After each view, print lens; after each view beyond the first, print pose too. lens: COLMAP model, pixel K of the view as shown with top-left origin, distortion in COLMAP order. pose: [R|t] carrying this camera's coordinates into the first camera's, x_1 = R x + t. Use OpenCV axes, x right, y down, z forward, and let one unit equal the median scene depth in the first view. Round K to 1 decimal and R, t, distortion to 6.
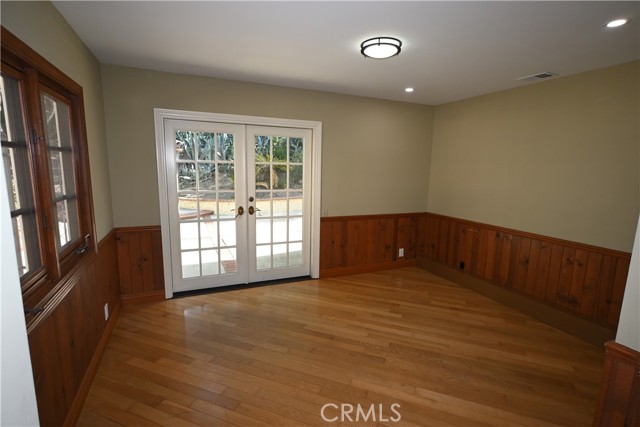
lens RADIAL K [[319.1, 0, 317.0], [0, 319.1, 216.5], [0, 0, 1]] dist [-0.003027, 0.002630]
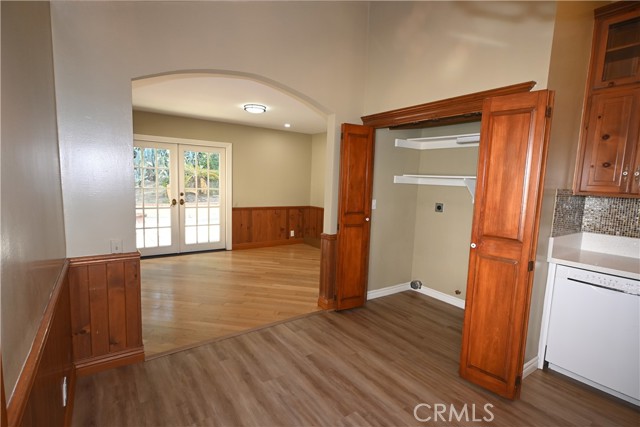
lens RADIAL K [[319.1, 0, 318.8], [0, 319.1, 216.4], [0, 0, 1]] dist [-0.003027, 0.002630]
pose [[0.977944, -0.012824, 0.208471, 0.089963], [0.019910, 0.999292, -0.031927, 0.093712], [-0.207914, 0.035373, 0.977507, -0.489928]]
